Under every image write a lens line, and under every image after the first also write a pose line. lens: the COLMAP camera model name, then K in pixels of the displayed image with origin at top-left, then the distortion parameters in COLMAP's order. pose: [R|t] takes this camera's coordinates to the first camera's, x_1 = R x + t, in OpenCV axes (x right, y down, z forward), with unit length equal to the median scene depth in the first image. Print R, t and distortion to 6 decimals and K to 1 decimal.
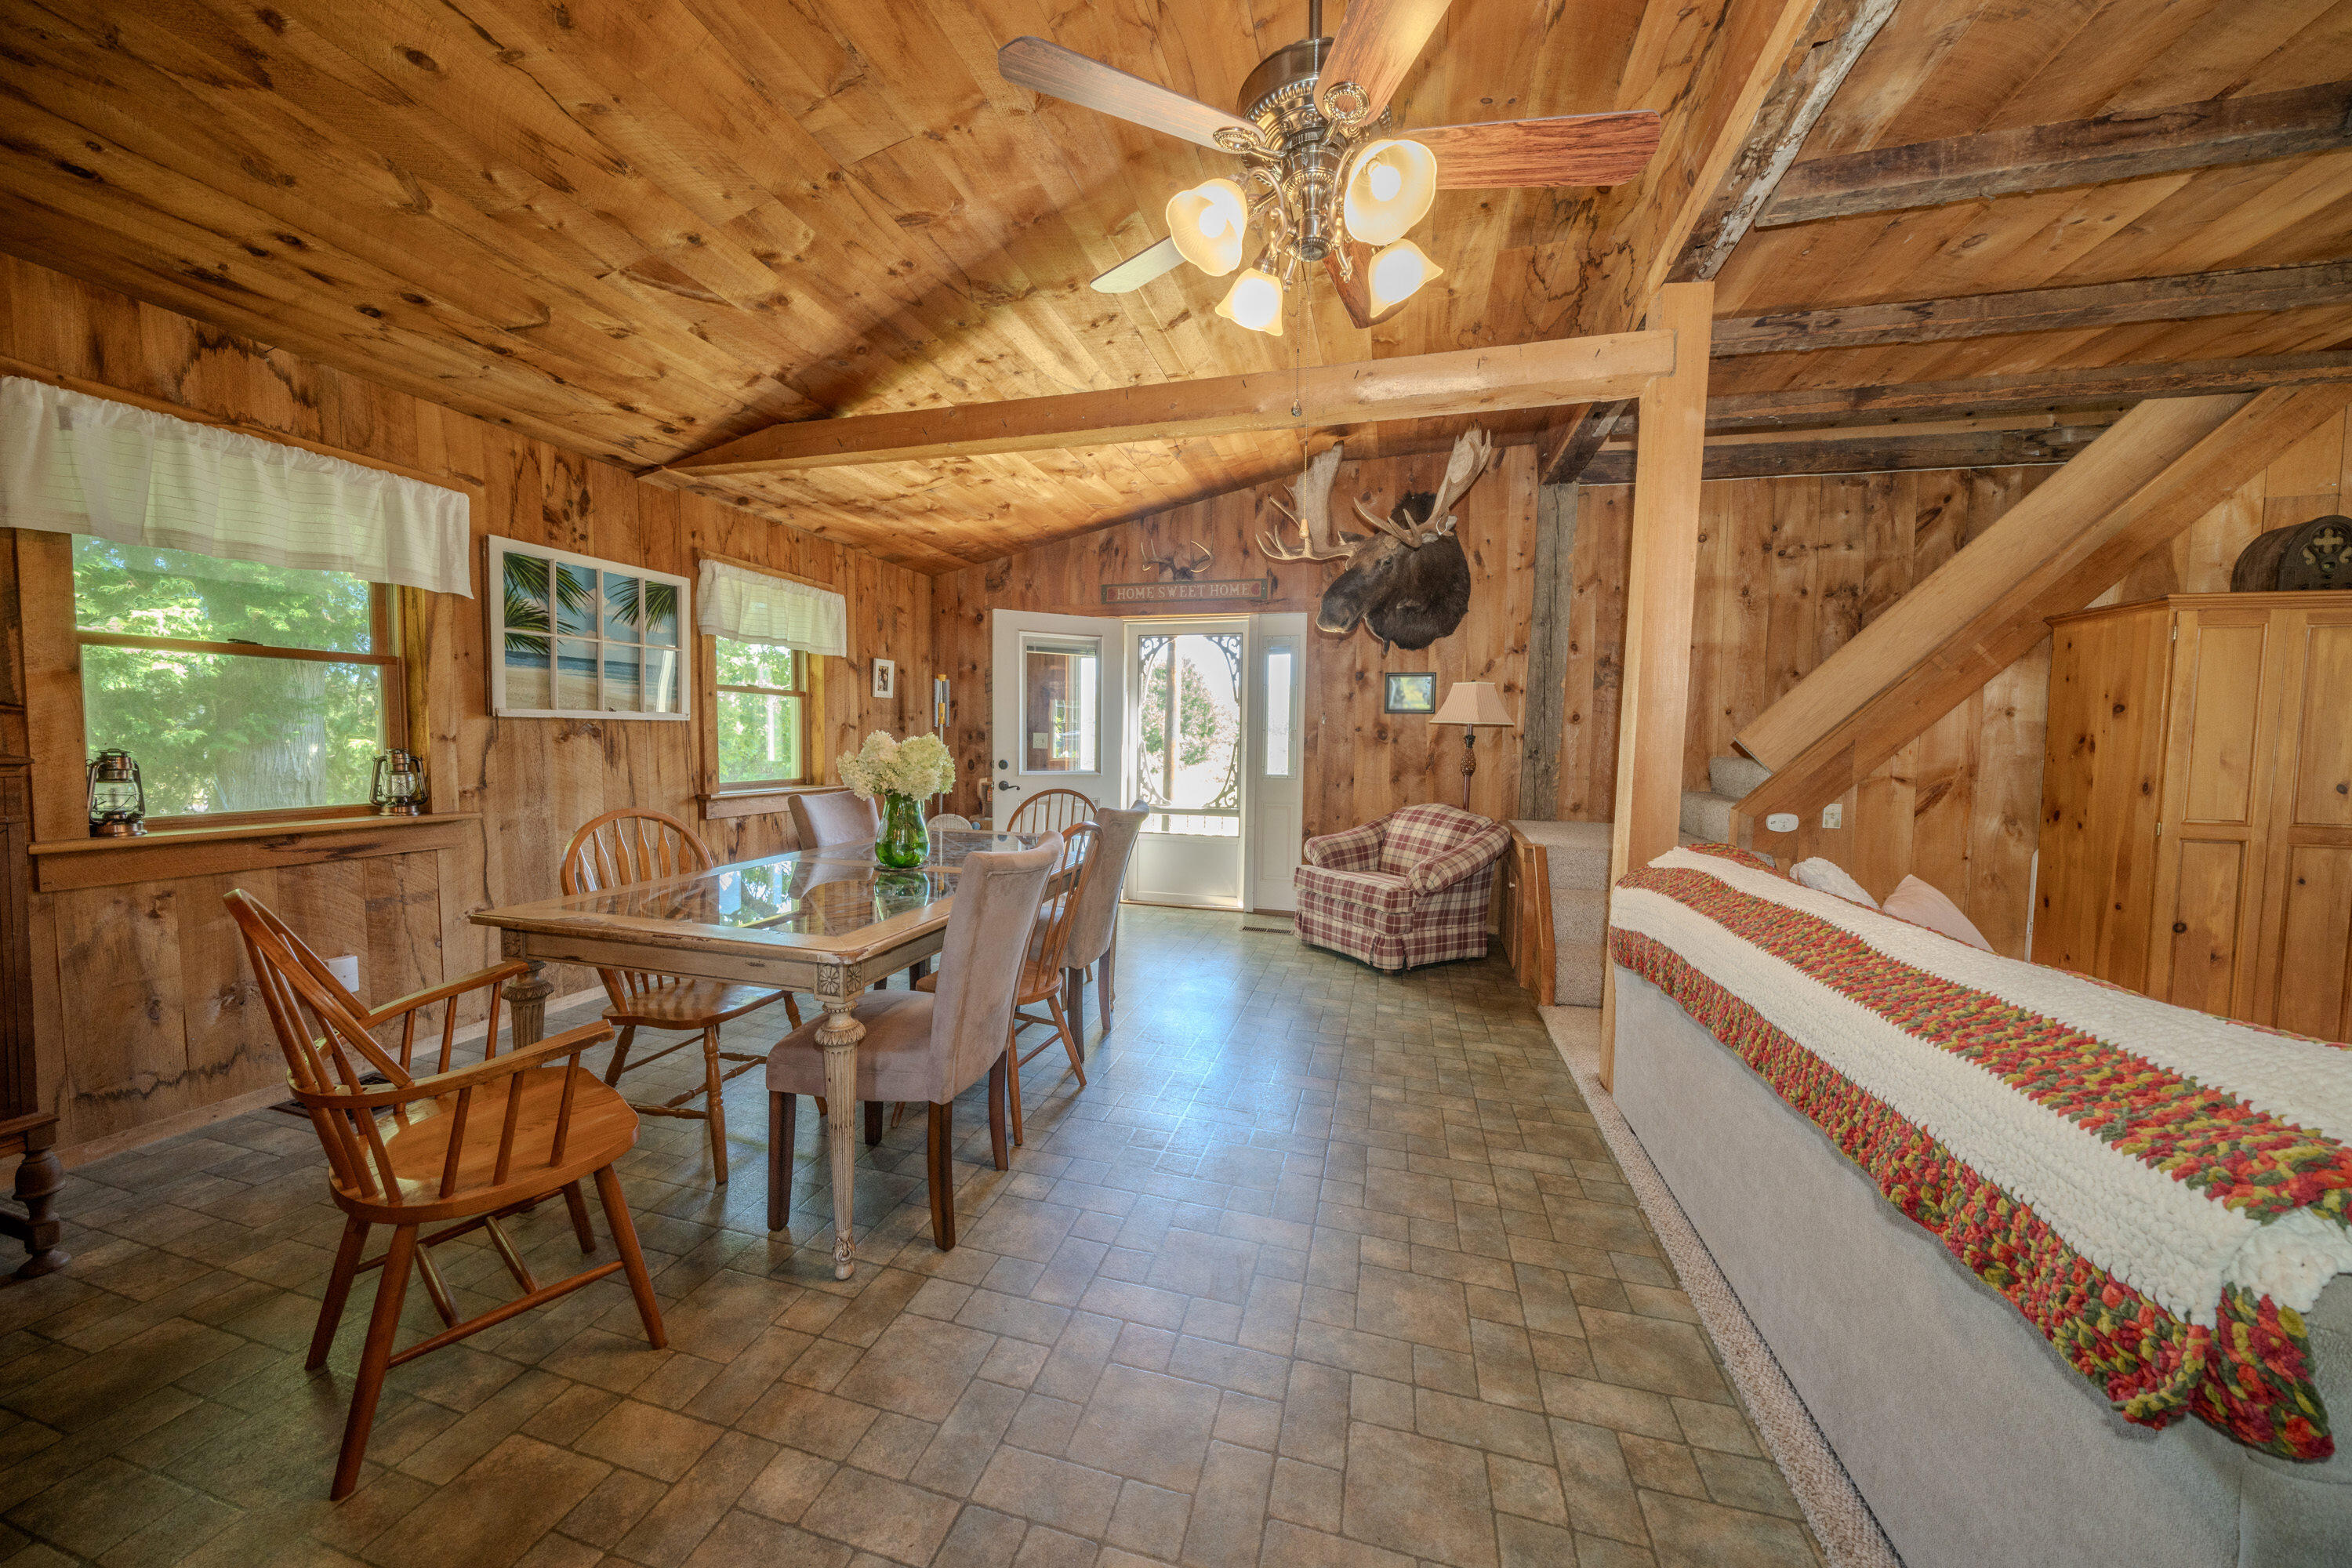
lens RADIAL K [[807.9, 0, 1164.8], [0, 807.9, 785.5], [0, 0, 1]] dist [-0.009829, -0.000030]
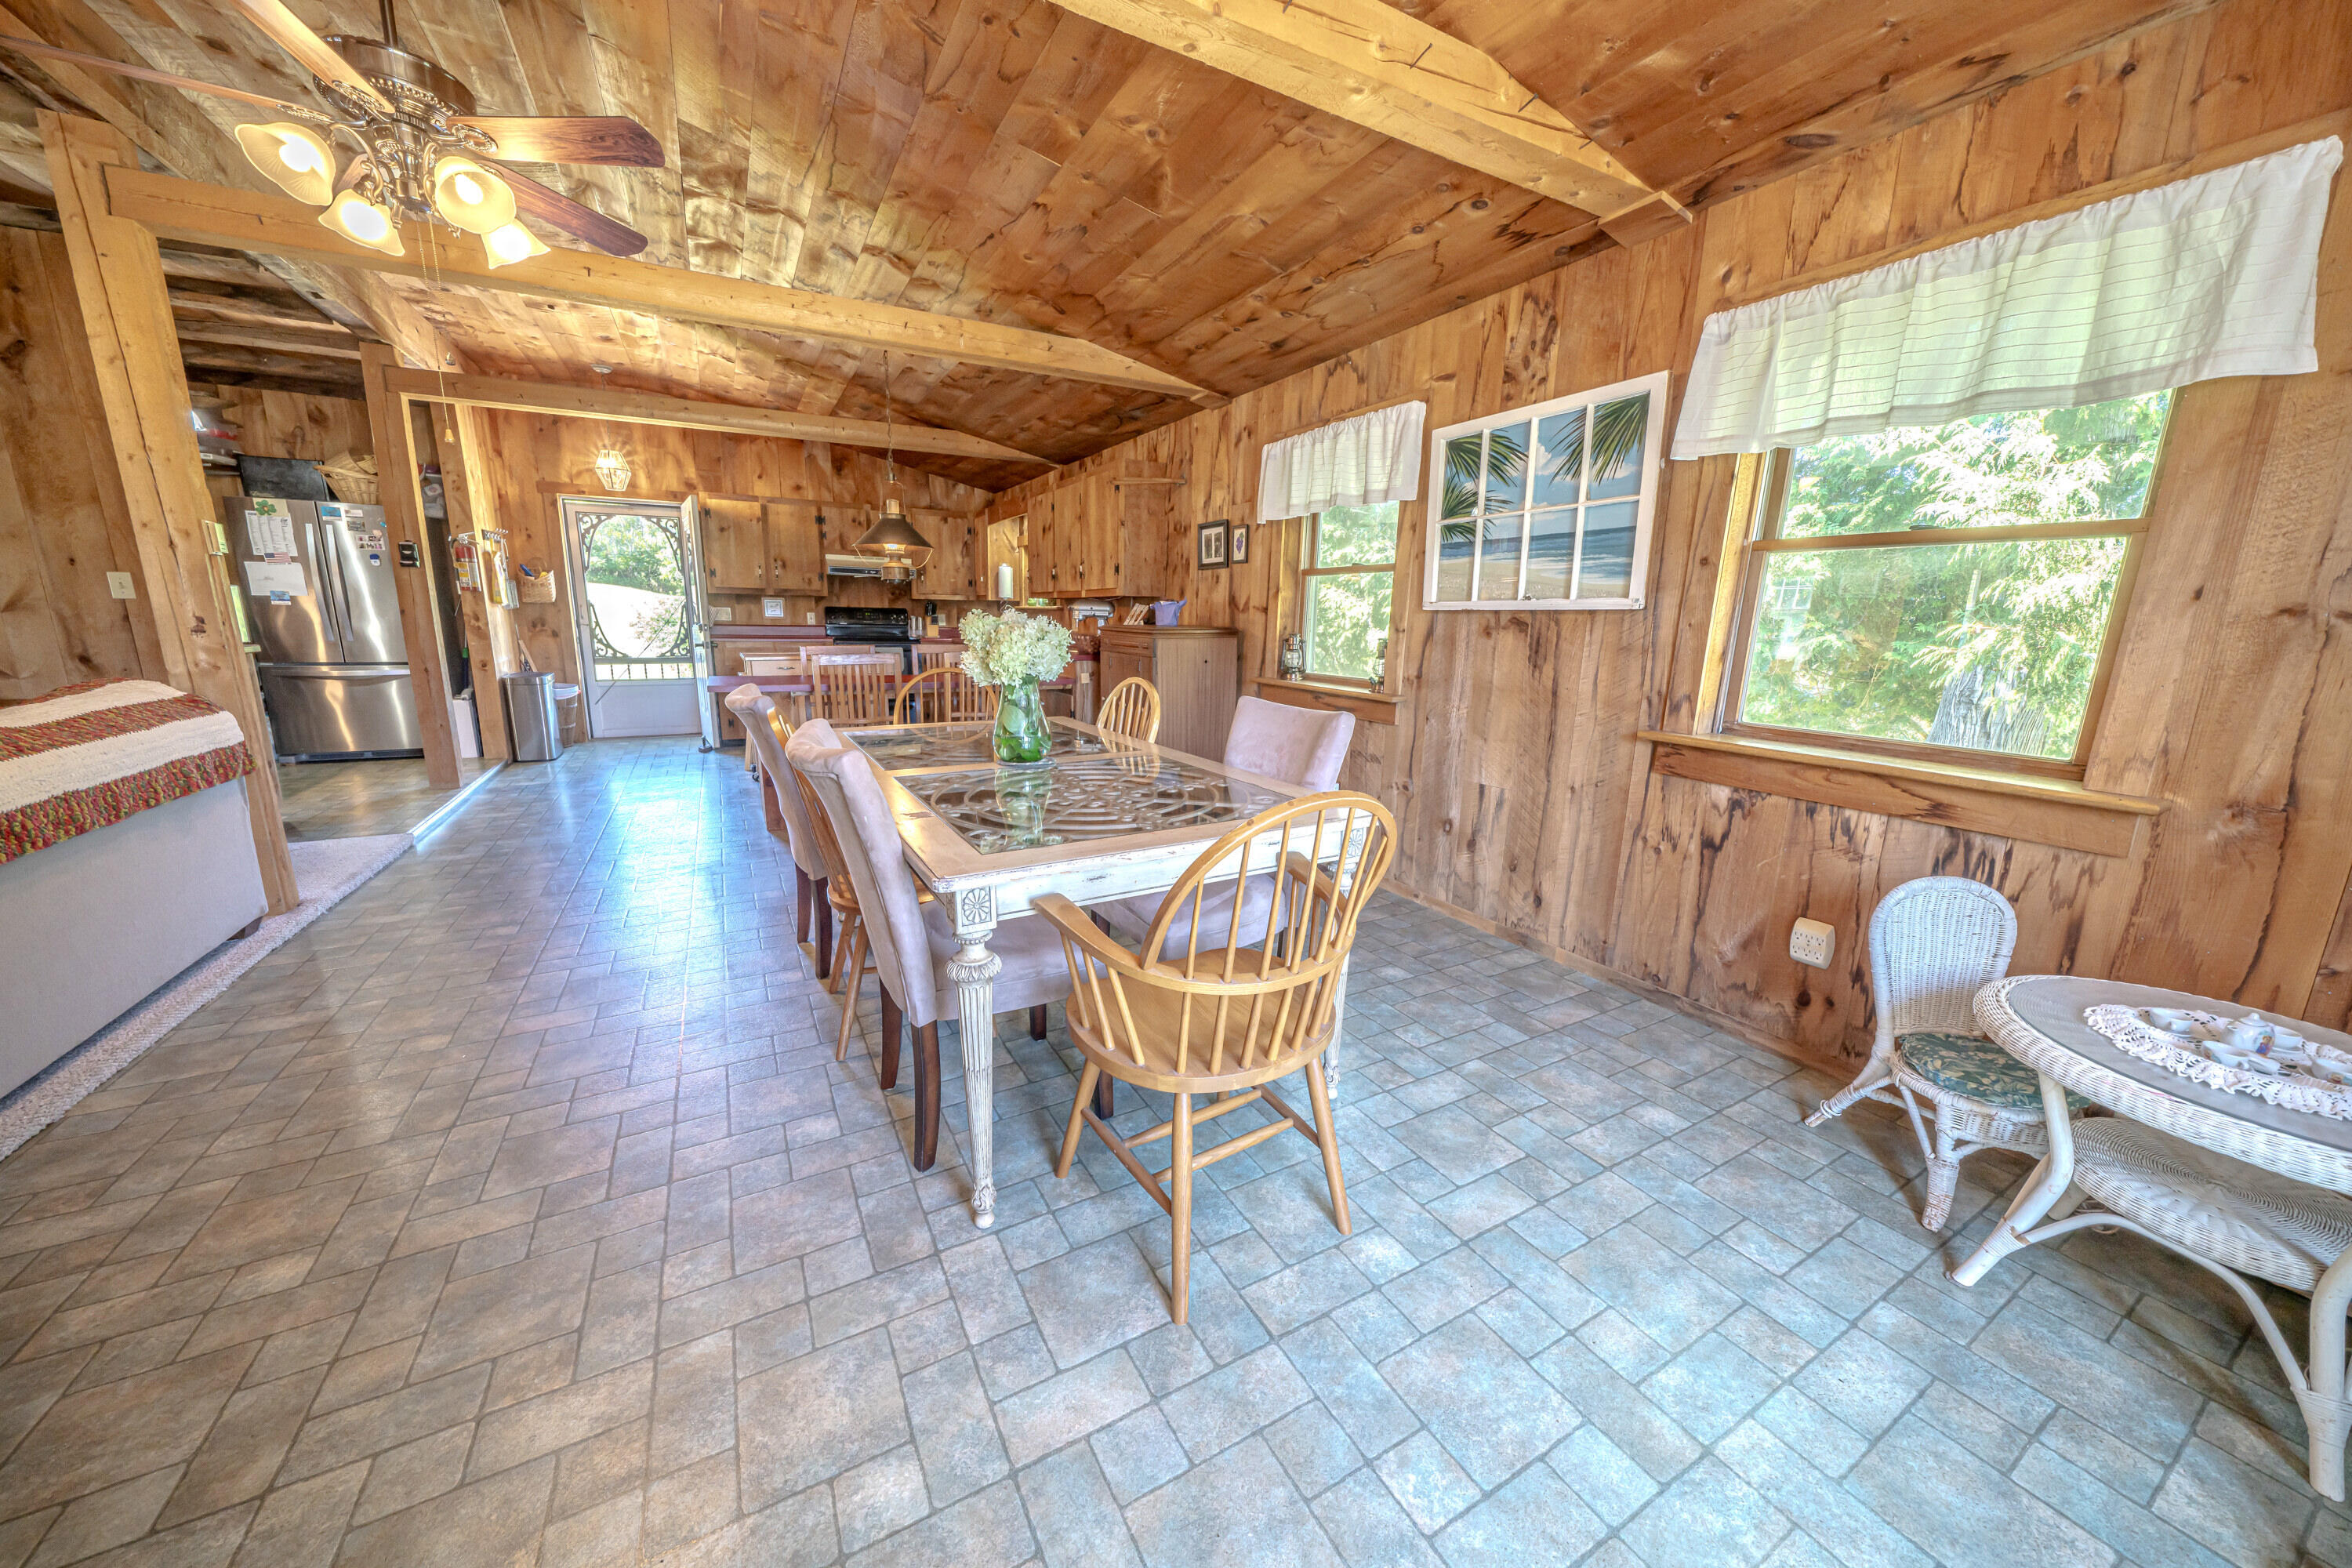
lens RADIAL K [[799.8, 0, 1163.0], [0, 799.8, 779.2], [0, 0, 1]] dist [-0.003708, -0.000089]
pose [[-0.703334, 0.118724, -0.700875, 0.116815], [-0.067754, 0.970270, 0.232350, -0.063634], [0.707624, 0.210907, -0.674379, 1.050878]]
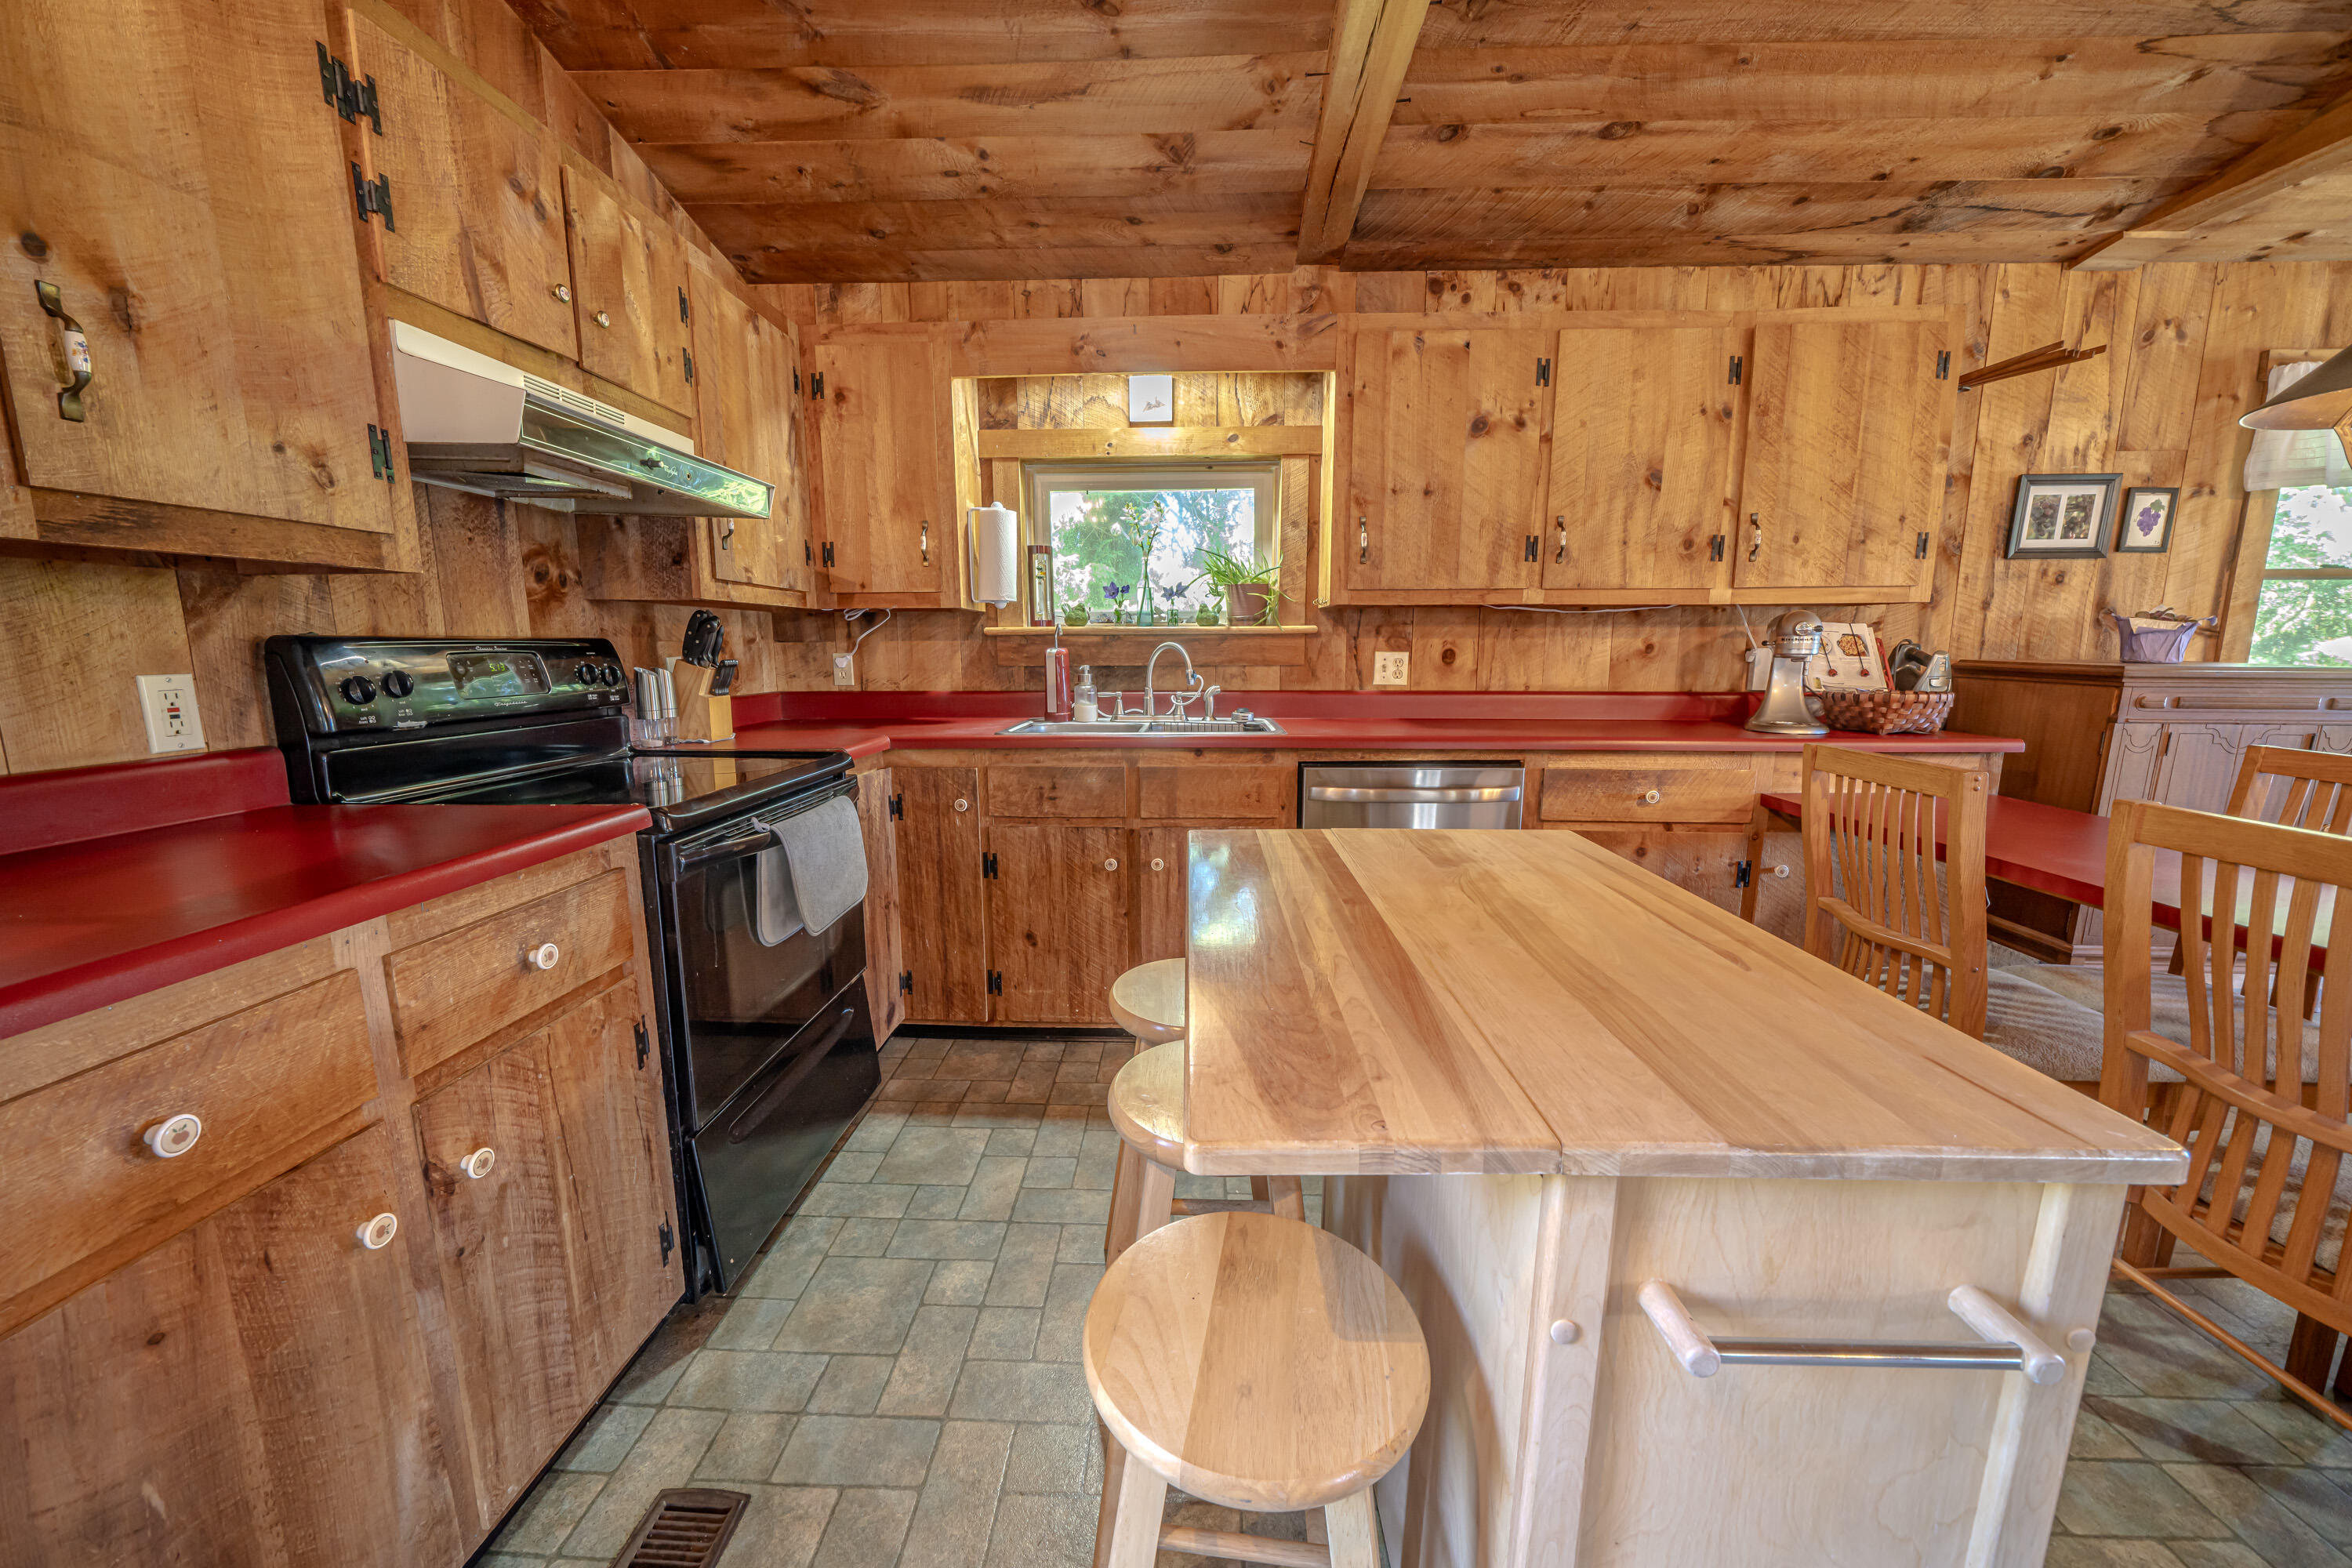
lens RADIAL K [[854.5, 0, 1165.8], [0, 854.5, 815.8], [0, 0, 1]] dist [-0.001213, -0.000106]
pose [[0.245779, 0.168902, -0.954497, -0.220008], [-0.051613, 0.985586, 0.161113, 0.028774], [0.967951, 0.009666, 0.250954, -0.467512]]
